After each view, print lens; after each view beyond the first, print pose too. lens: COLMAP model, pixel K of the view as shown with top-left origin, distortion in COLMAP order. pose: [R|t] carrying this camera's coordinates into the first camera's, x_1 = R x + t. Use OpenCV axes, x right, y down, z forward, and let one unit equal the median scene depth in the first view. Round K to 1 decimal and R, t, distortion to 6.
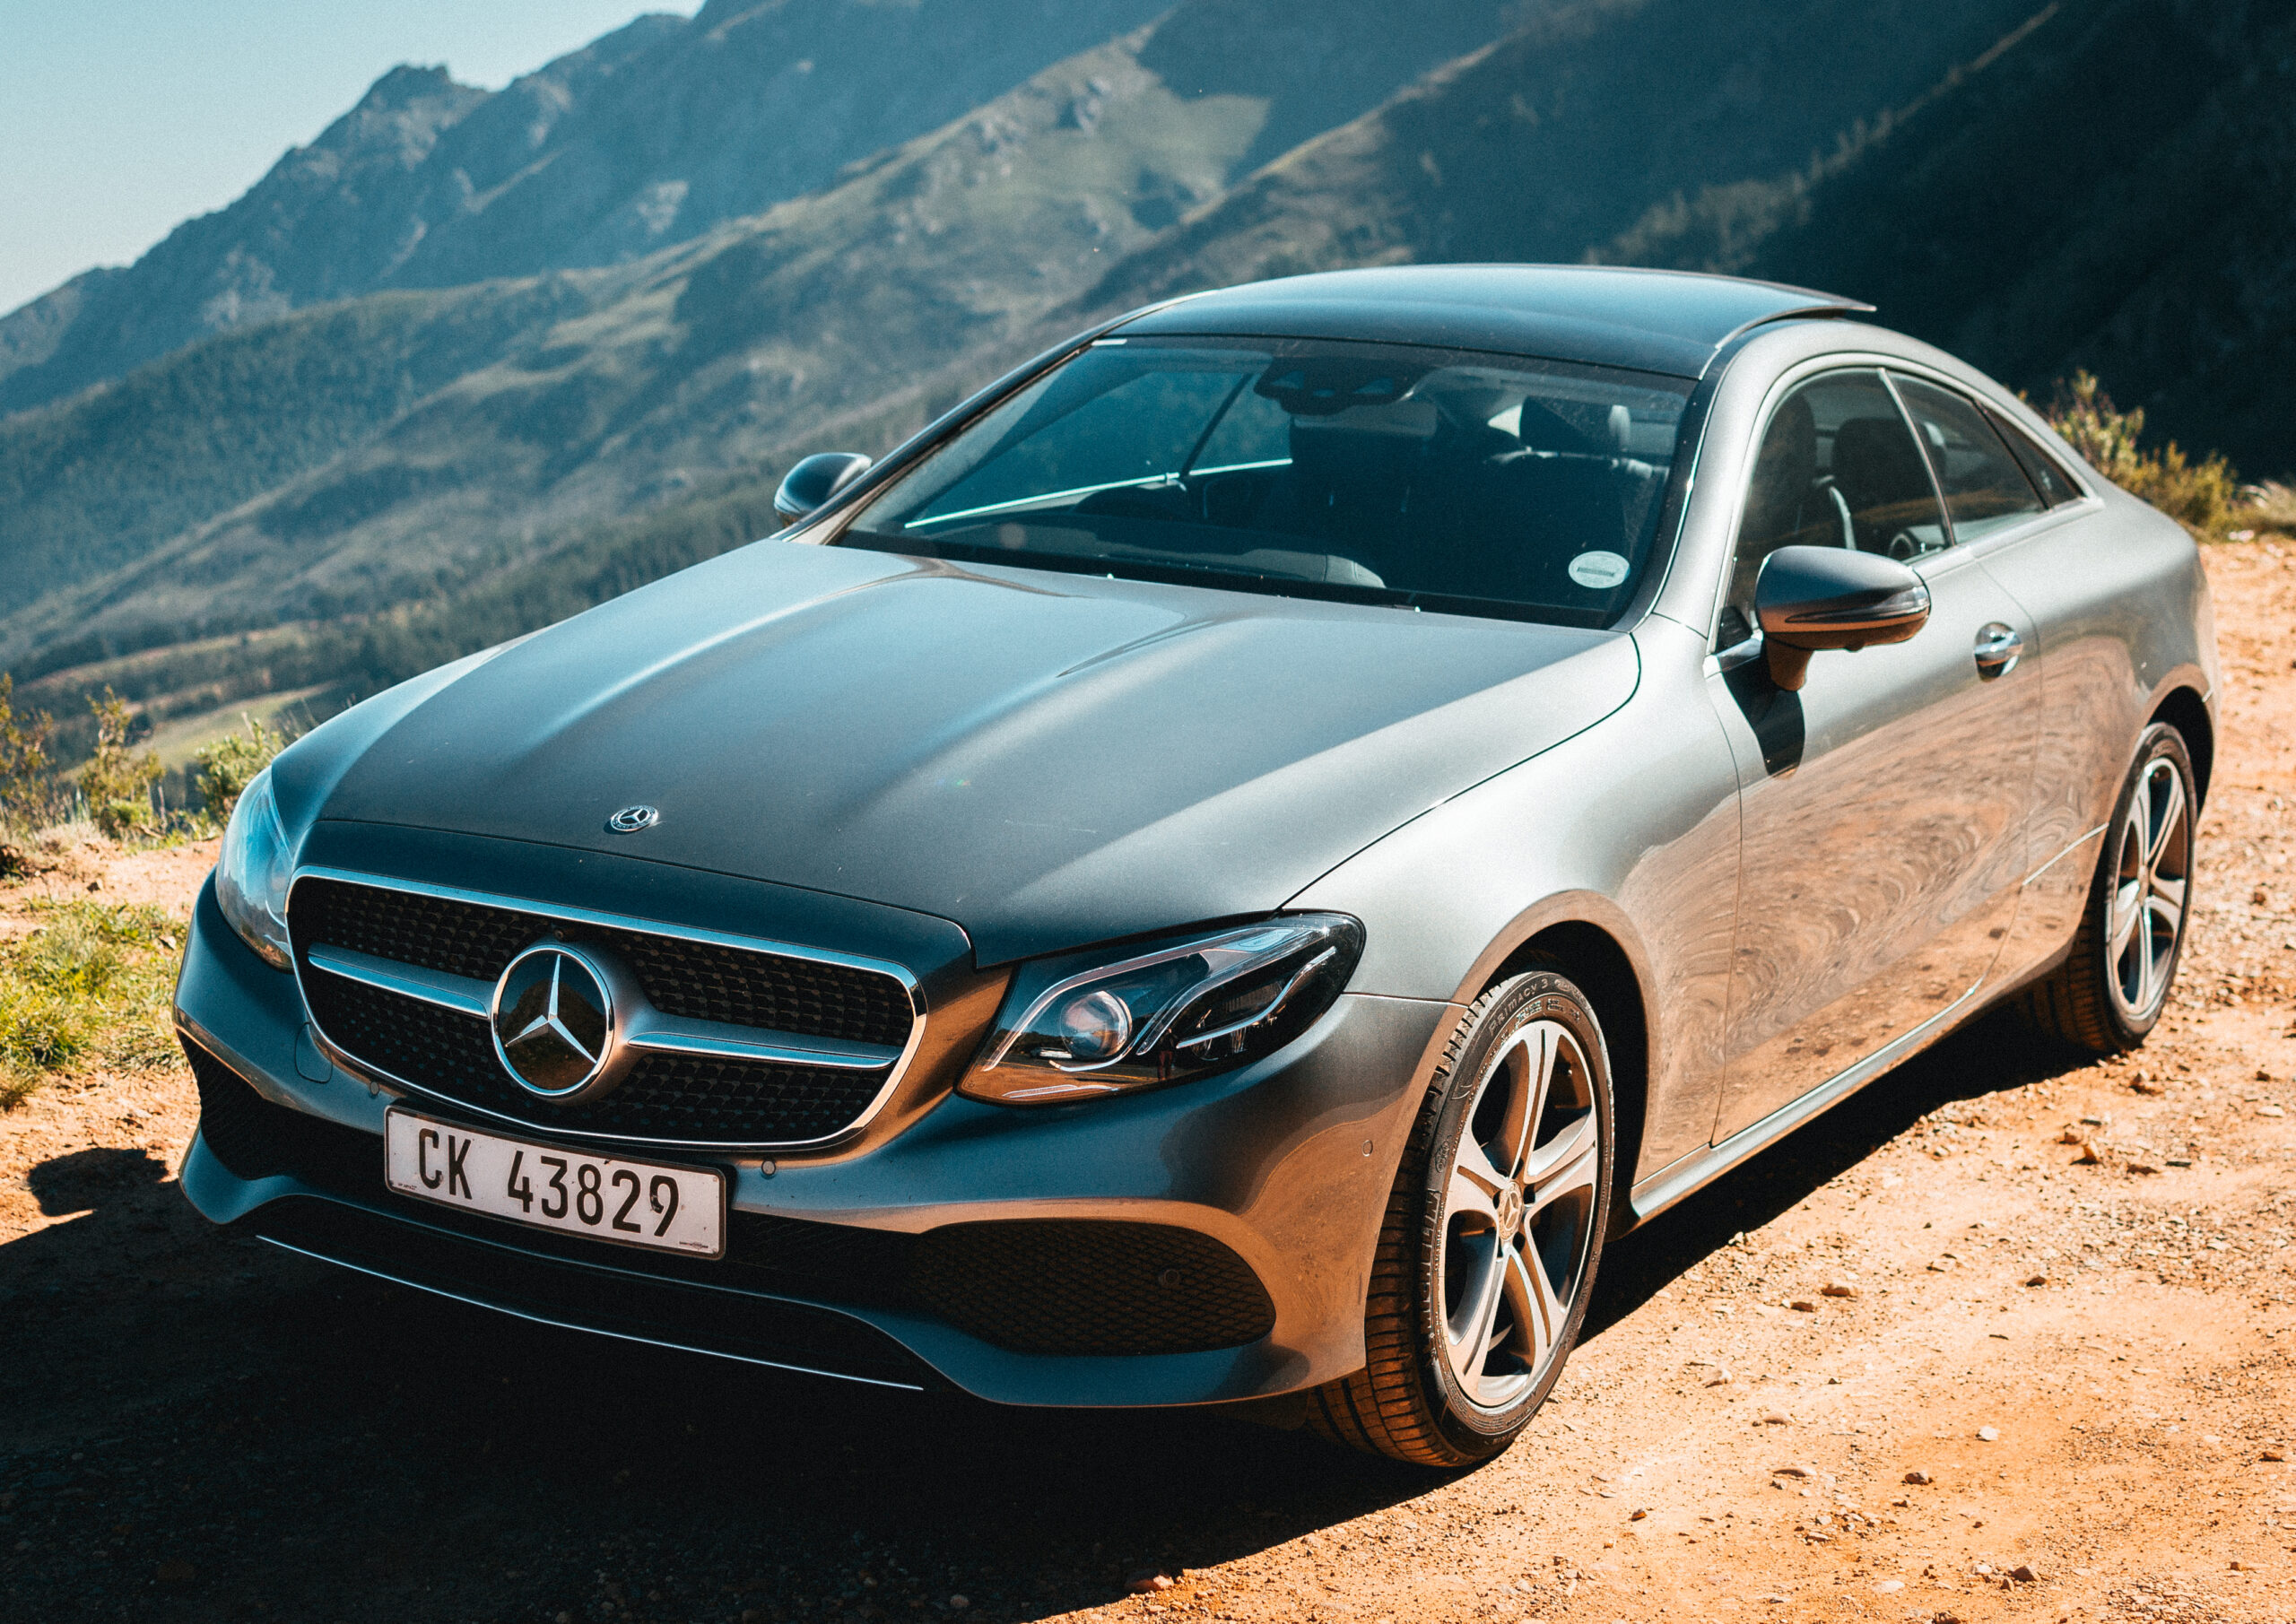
lens RADIAL K [[3862.1, 0, 1215.1], [0, 3862.1, 817.0], [0, 0, 1]] dist [0.035283, 0.000000]
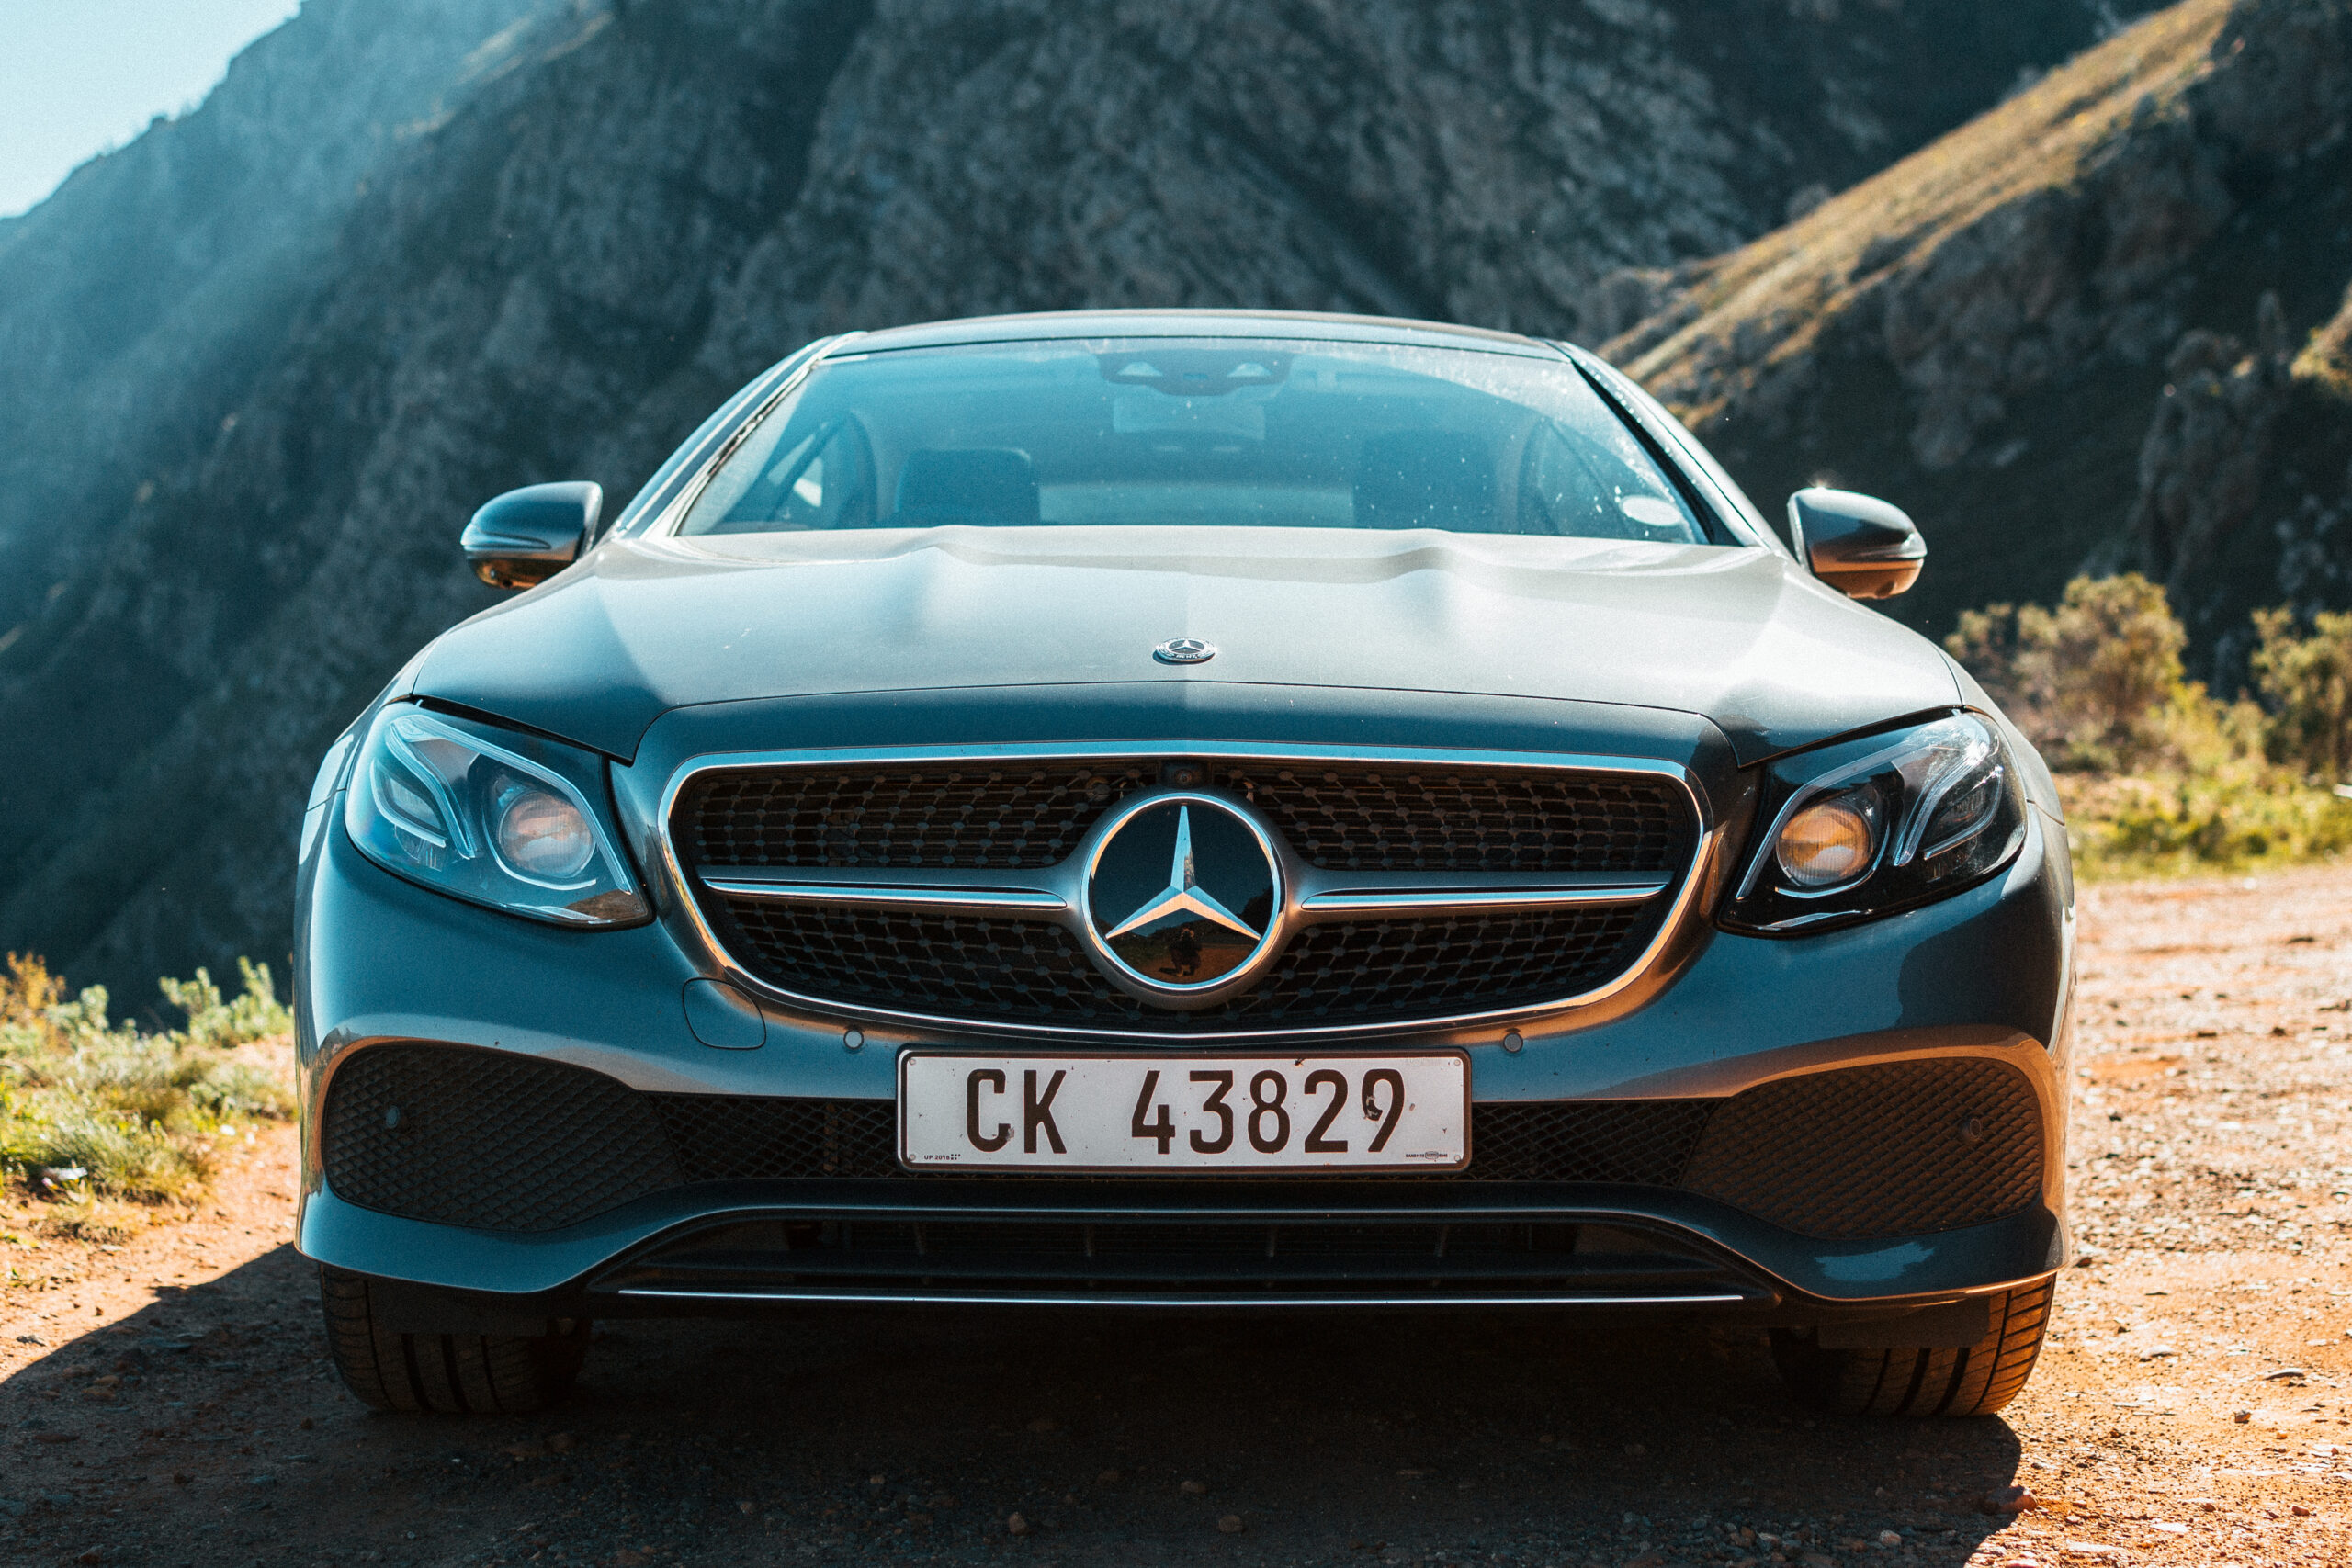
lens RADIAL K [[3802.1, 0, 1225.4], [0, 3802.1, 795.0], [0, 0, 1]] dist [0.028150, 0.000000]
pose [[0.868448, -0.036038, 0.494468, -0.512166], [0.116018, 0.984434, -0.132018, 0.128191], [-0.482014, 0.172018, 0.859111, 0.339699]]
